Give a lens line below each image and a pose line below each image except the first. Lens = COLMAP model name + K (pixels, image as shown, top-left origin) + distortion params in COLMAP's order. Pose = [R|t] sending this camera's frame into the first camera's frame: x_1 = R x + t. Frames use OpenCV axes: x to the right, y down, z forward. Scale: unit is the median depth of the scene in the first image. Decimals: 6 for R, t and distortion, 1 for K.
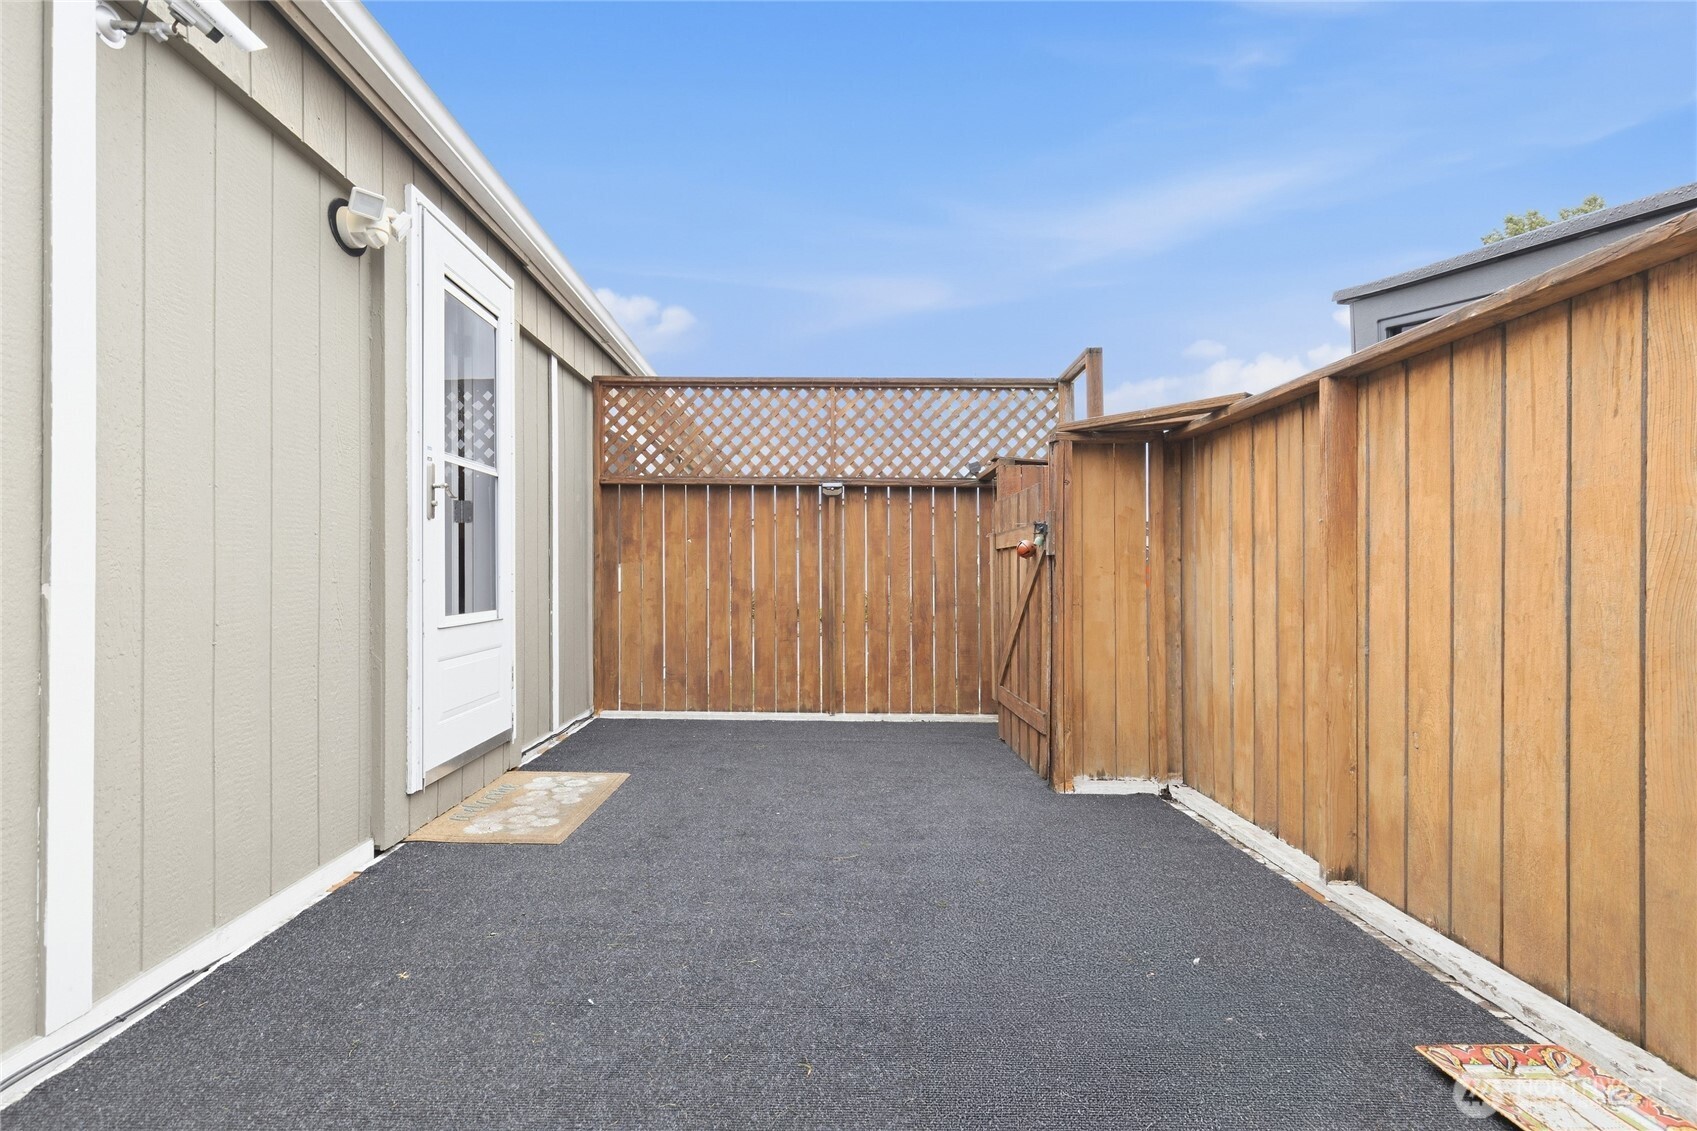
lens RADIAL K [[771.1, 0, 847.6], [0, 771.1, 568.9], [0, 0, 1]] dist [0.008376, -0.000759]
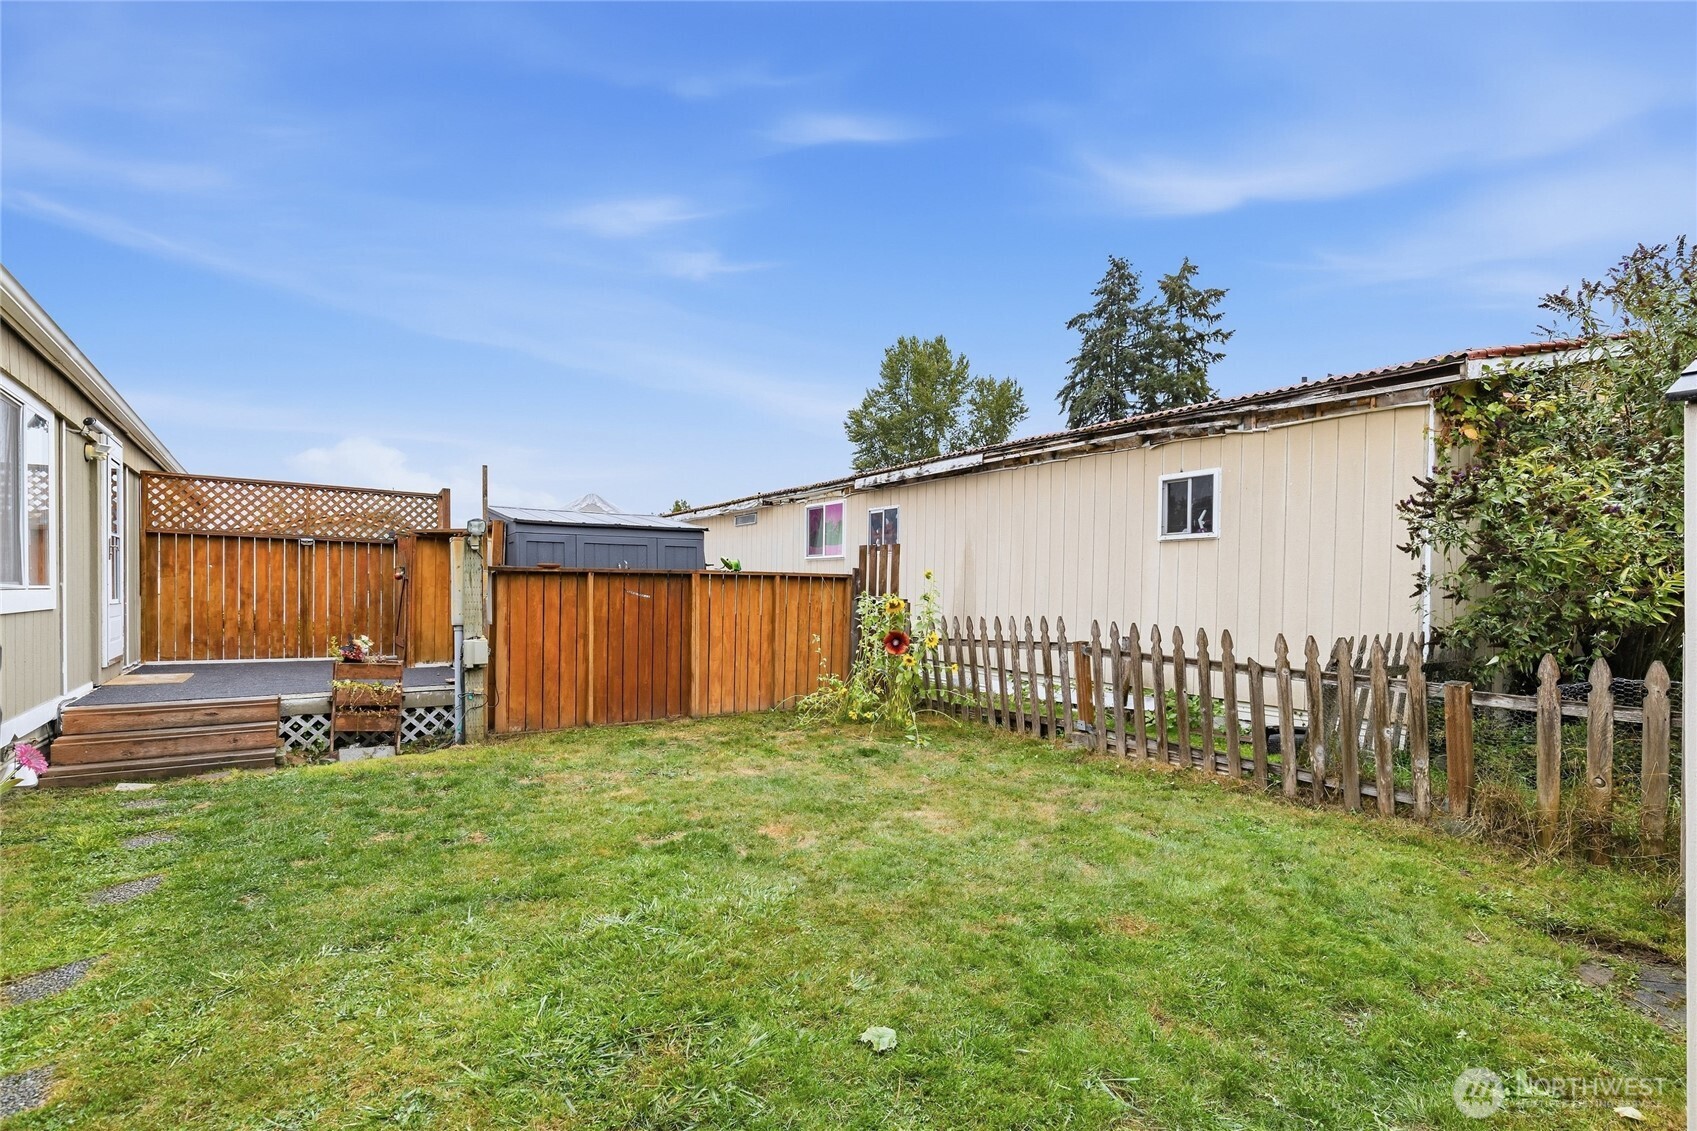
lens RADIAL K [[771.1, 0, 836.0], [0, 771.1, 592.8], [0, 0, 1]] dist [0.008376, -0.000759]
pose [[0.838854, 0.009756, 0.544269, 0.037211], [-0.013609, 0.999903, 0.003052, 0.000432], [-0.544187, -0.009967, 0.838905, -1.337173]]
